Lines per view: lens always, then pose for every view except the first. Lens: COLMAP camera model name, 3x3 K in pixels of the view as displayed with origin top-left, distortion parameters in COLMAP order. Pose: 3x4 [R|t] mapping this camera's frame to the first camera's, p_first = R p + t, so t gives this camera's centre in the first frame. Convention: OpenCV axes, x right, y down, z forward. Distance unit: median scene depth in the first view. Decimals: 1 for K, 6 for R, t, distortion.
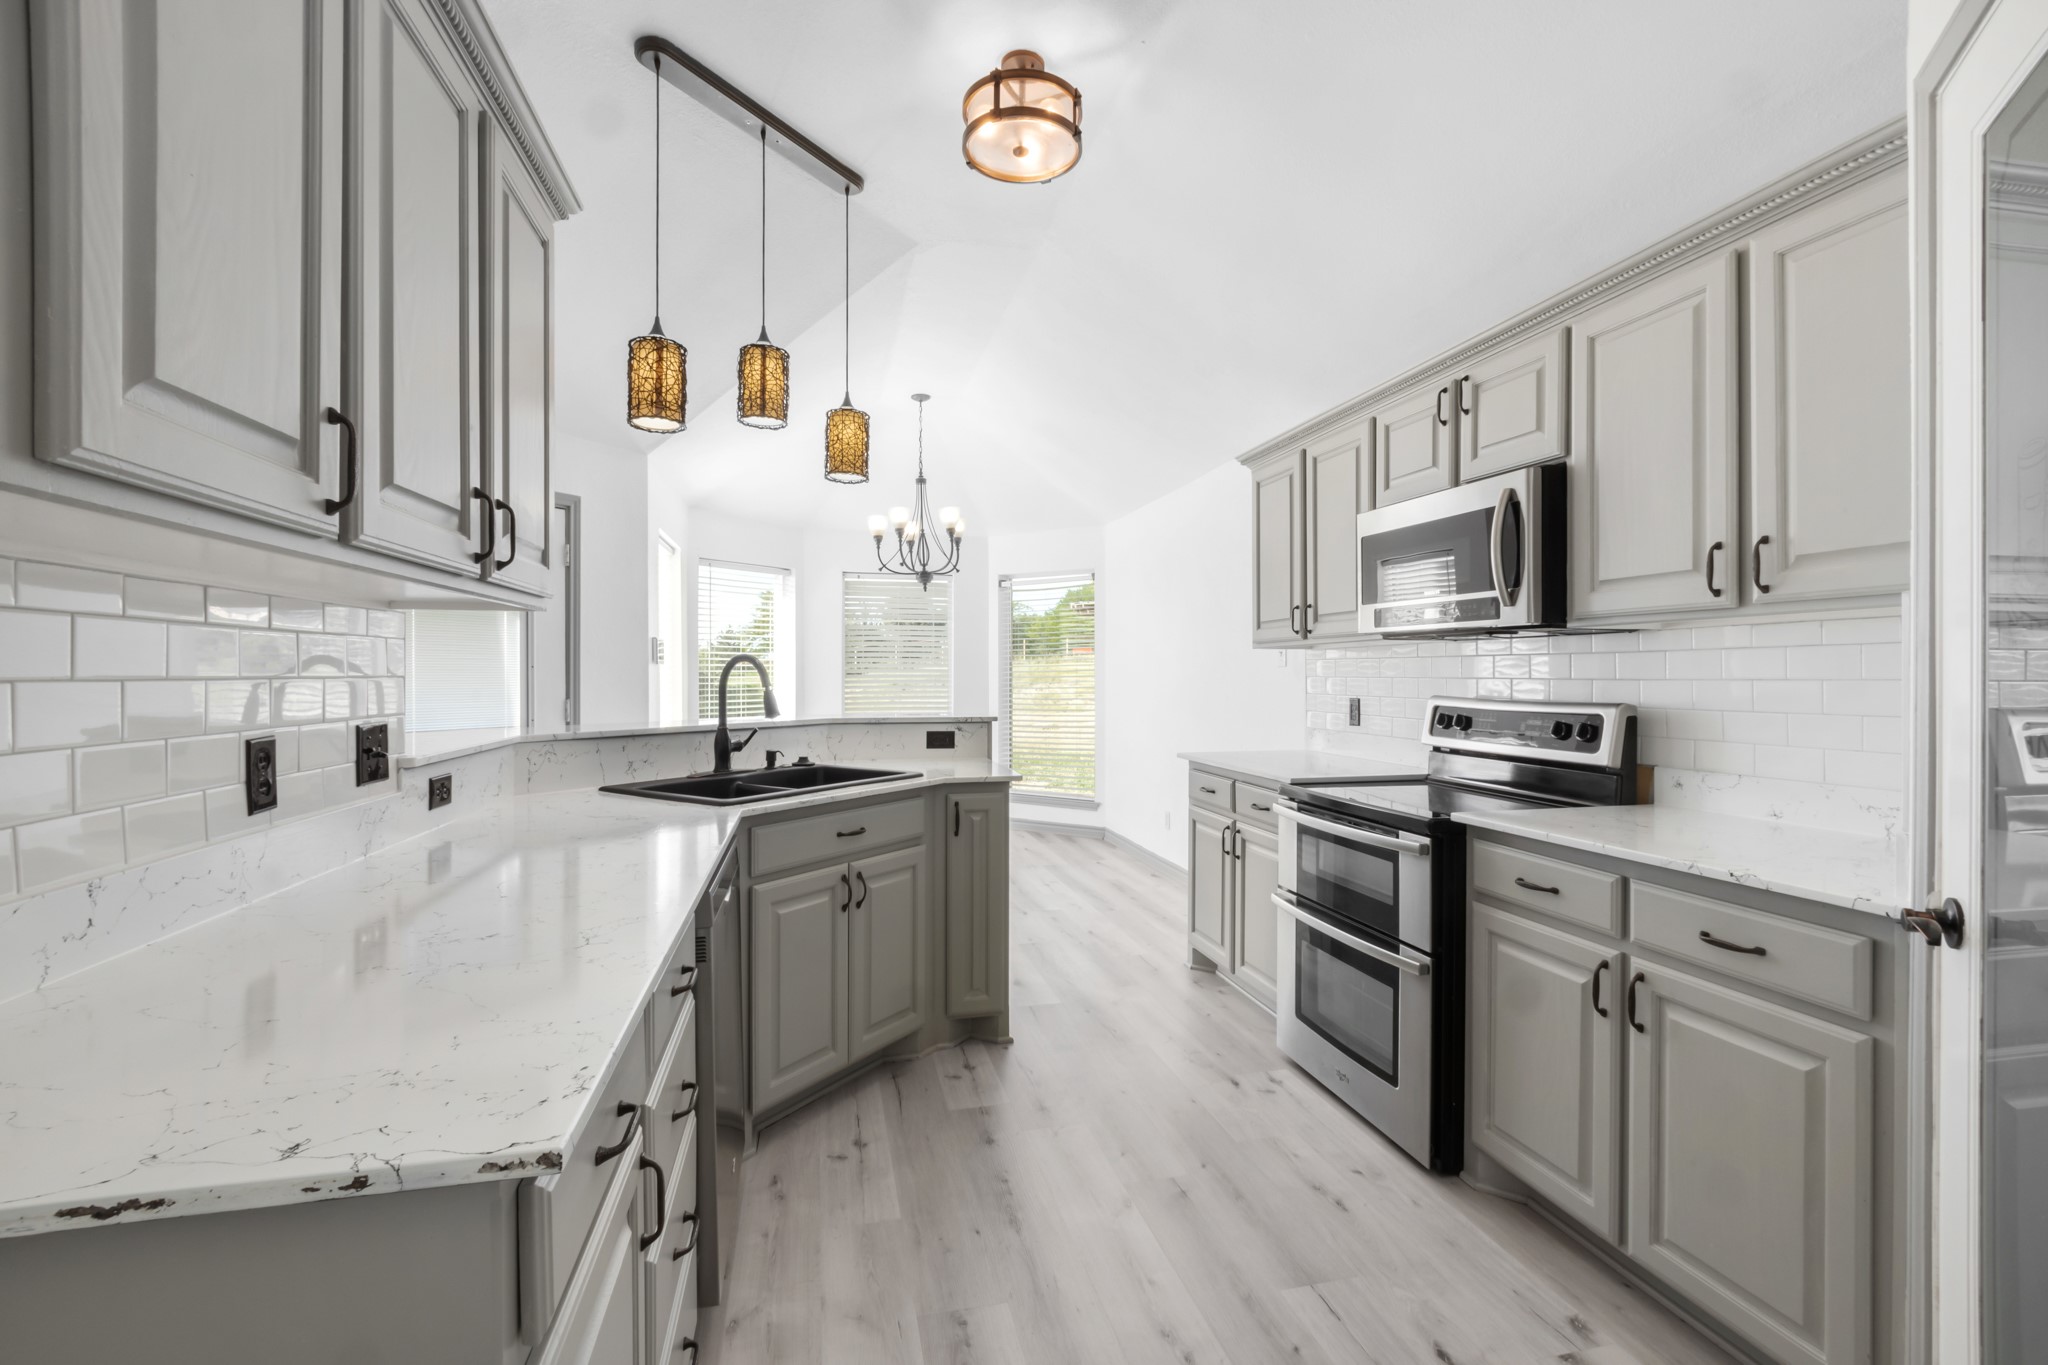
lens RADIAL K [[910.8, 0, 1014.4], [0, 910.8, 677.7], [0, 0, 1]] dist [-0.001212, -0.000297]
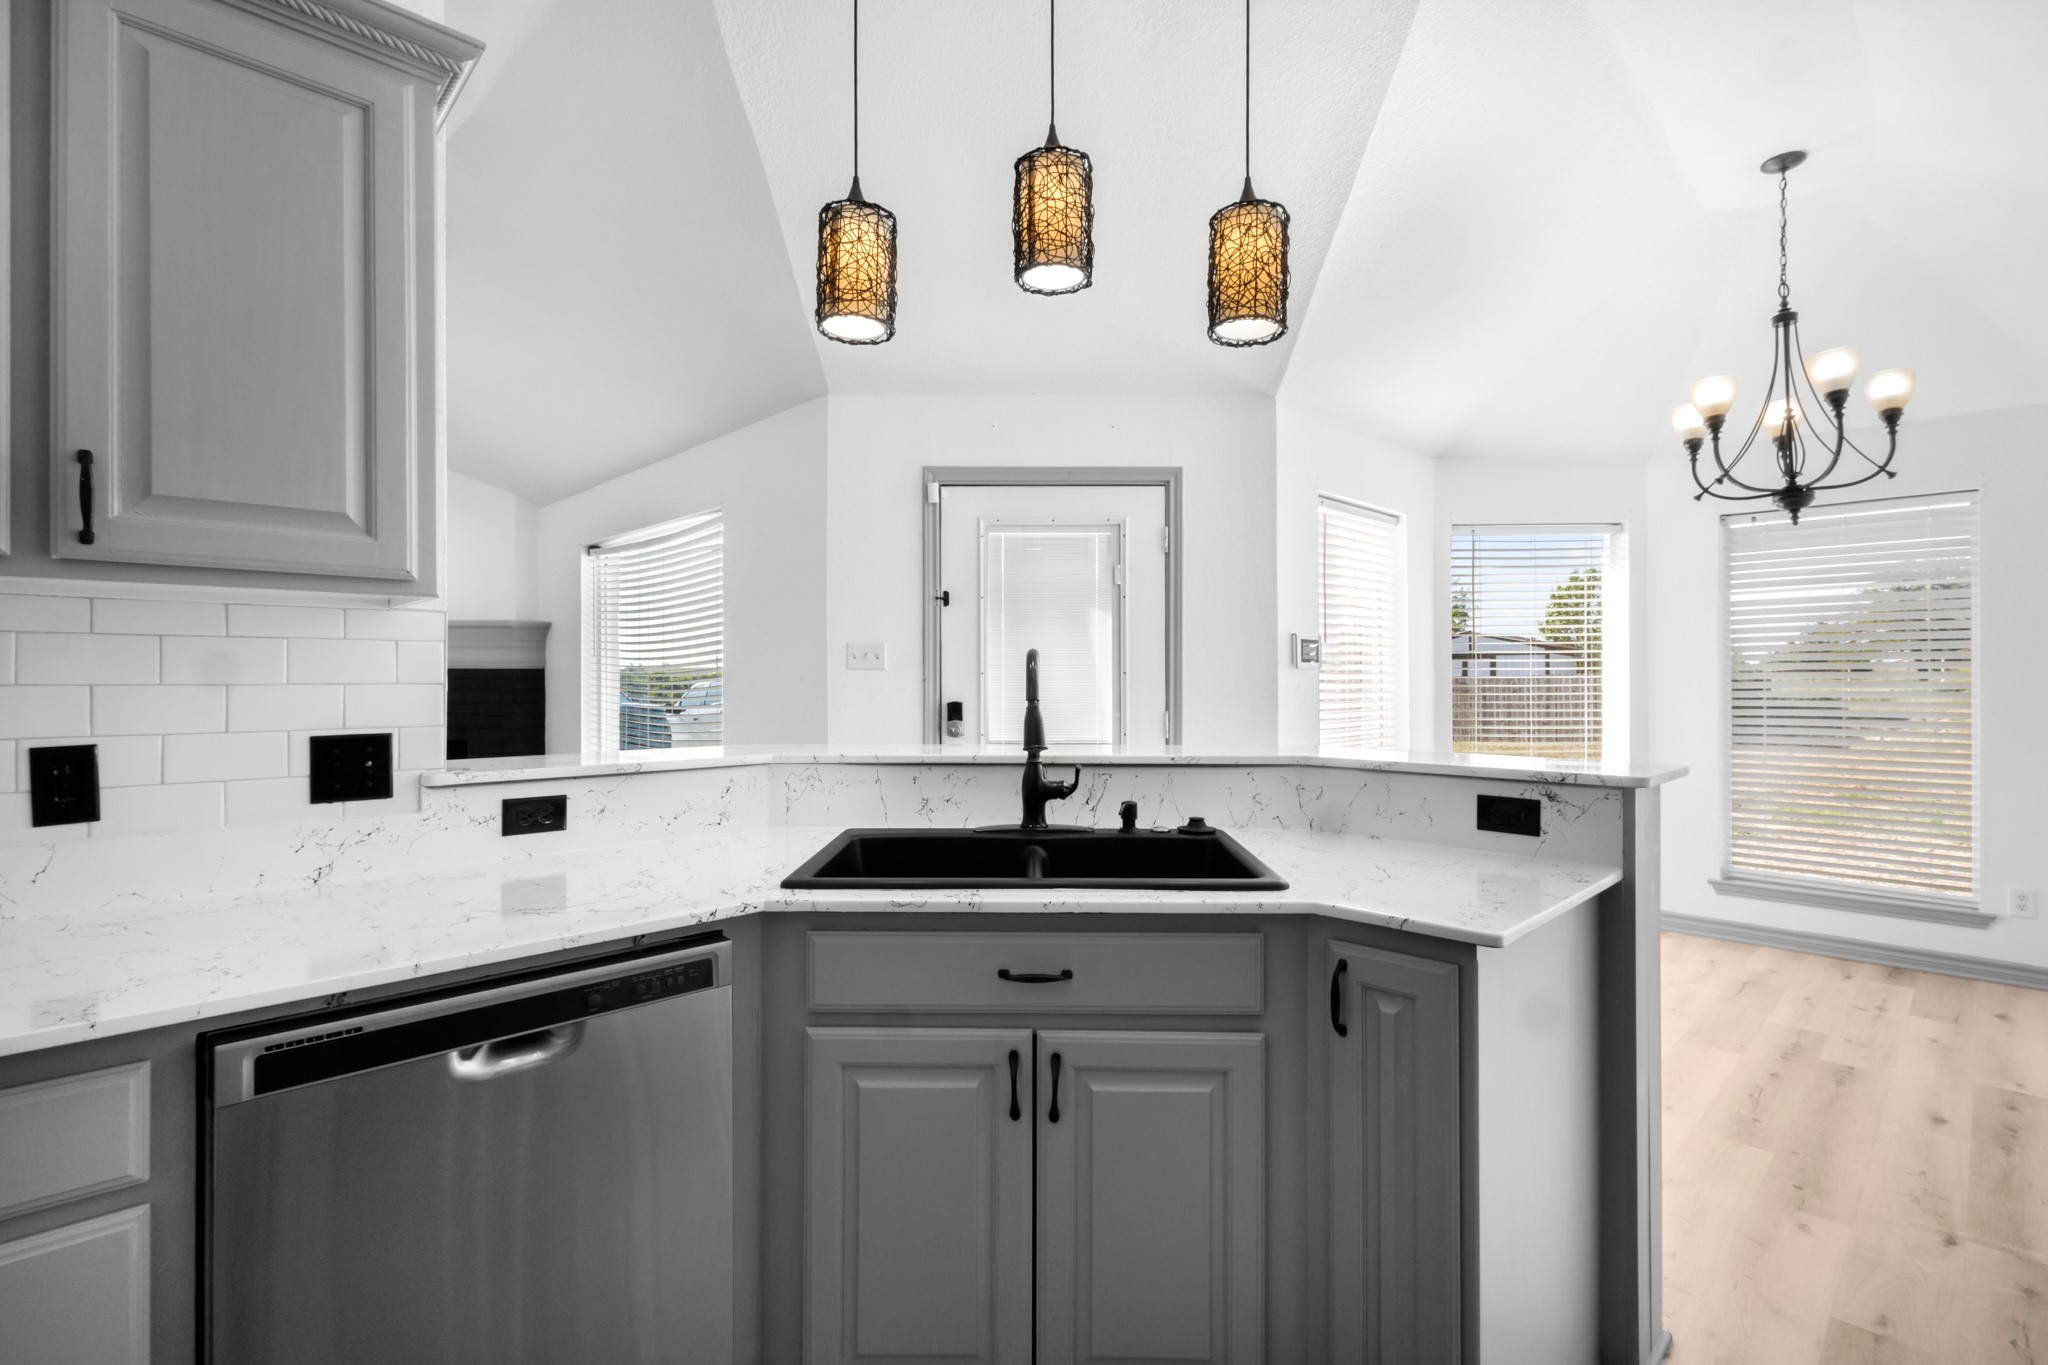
lens RADIAL K [[939.7, 0, 1021.4], [0, 939.7, 680.3], [0, 0, 1]] dist [0.014215, -0.006509]
pose [[0.523973, -0.002421, -0.851732, 0.259379], [-0.002165, 0.999989, -0.004174, -0.001067], [0.851732, 0.004031, 0.523962, 0.630266]]
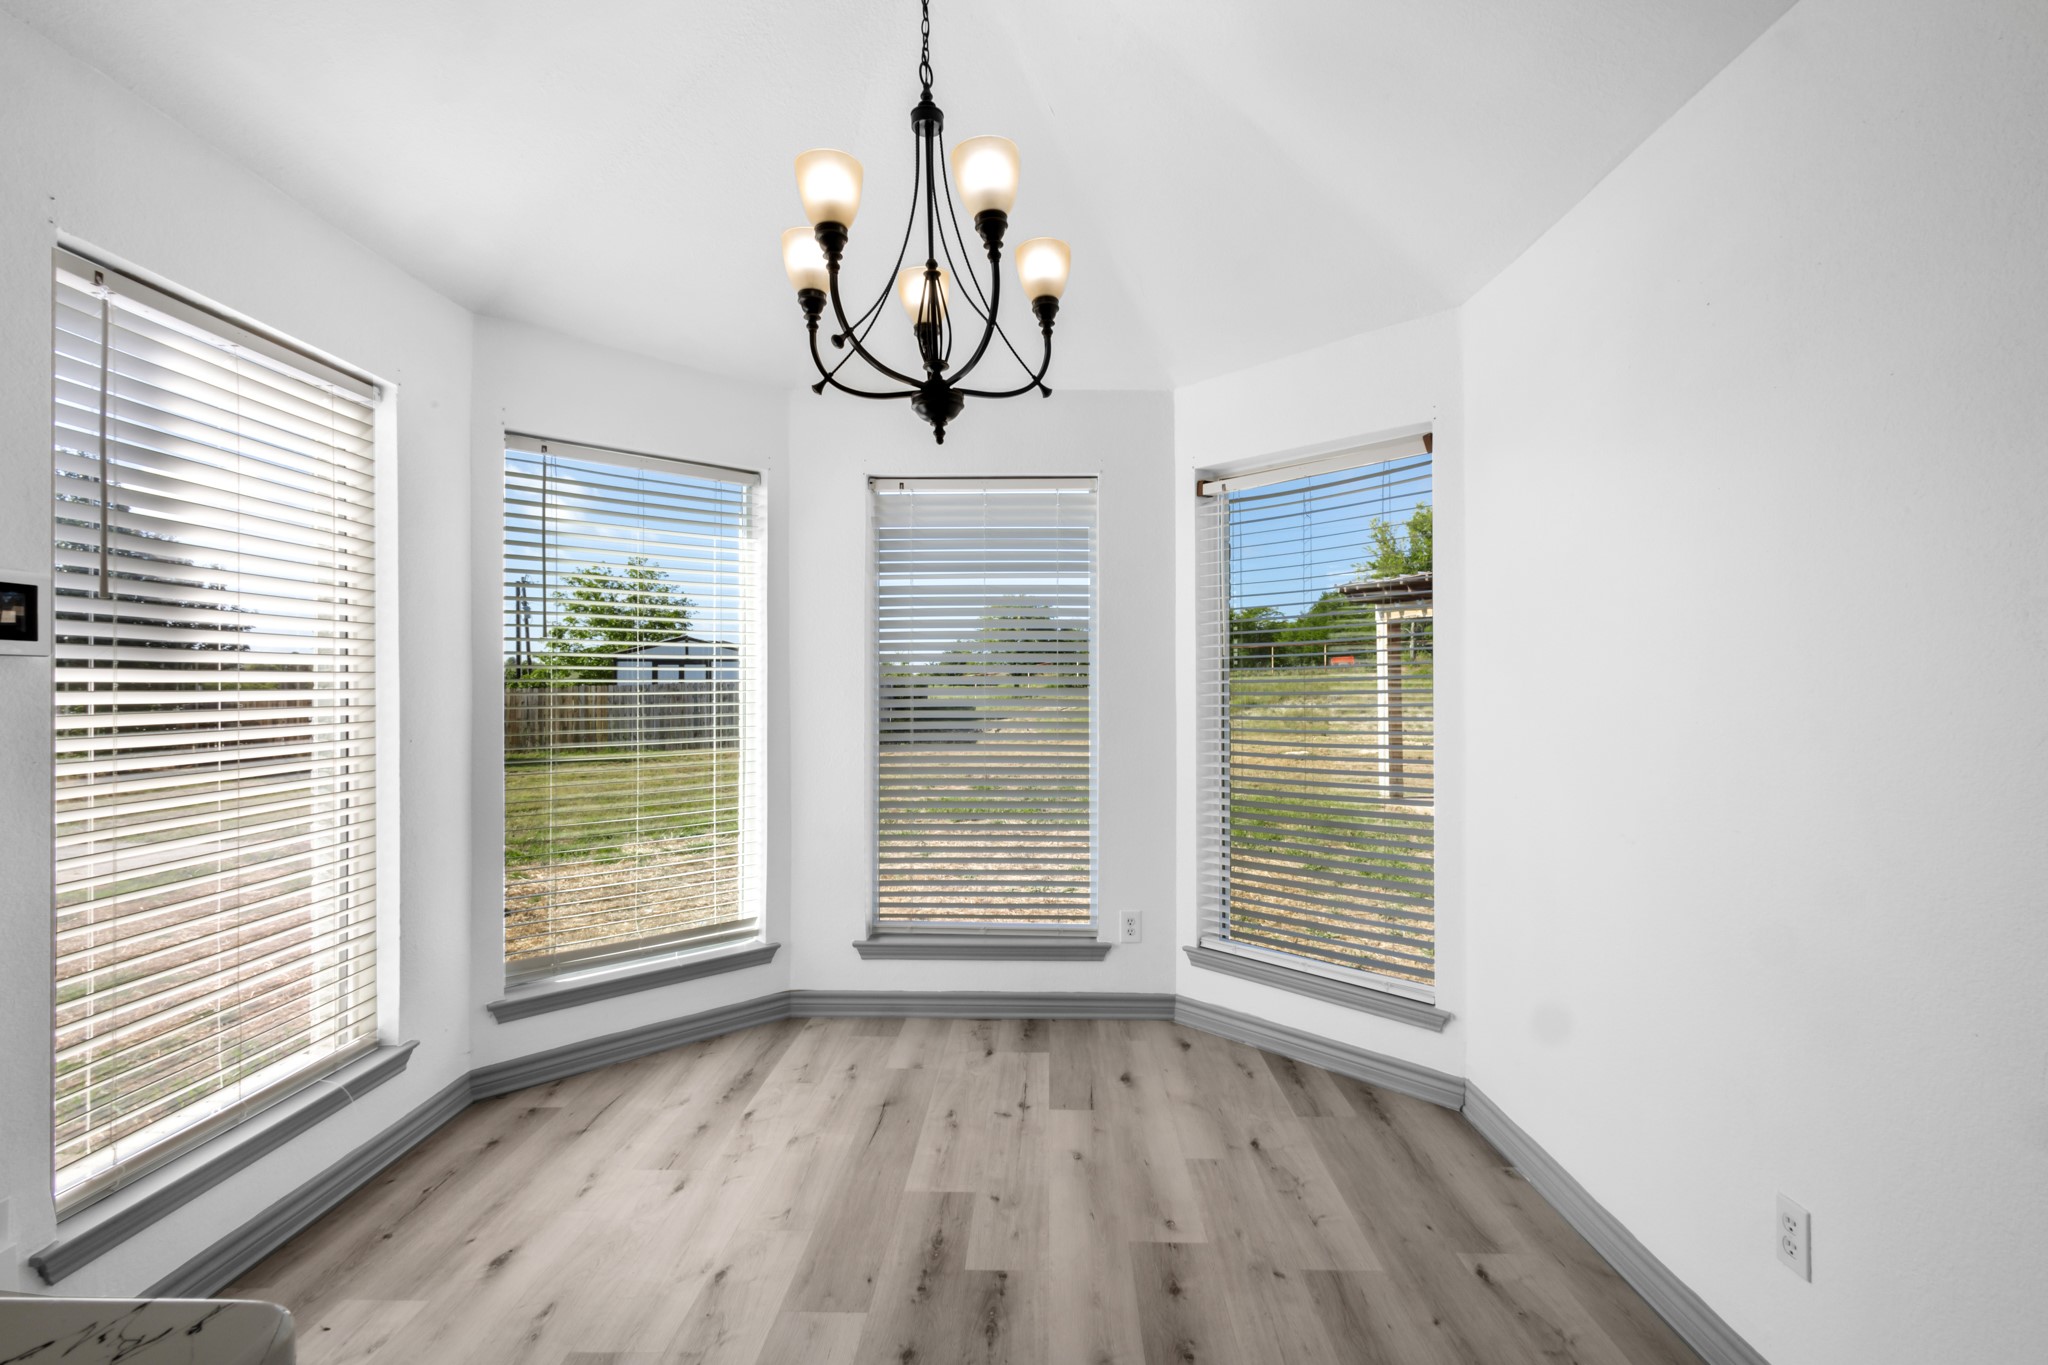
lens RADIAL K [[939.7, 0, 1021.4], [0, 939.7, 680.3], [0, 0, 1]] dist [0.014215, -0.006509]
pose [[0.968823, -0.002191, -0.247742, 0.035790], [-0.000723, 0.999932, -0.011668, -0.003303], [0.247751, 0.011483, 0.968756, 1.283695]]
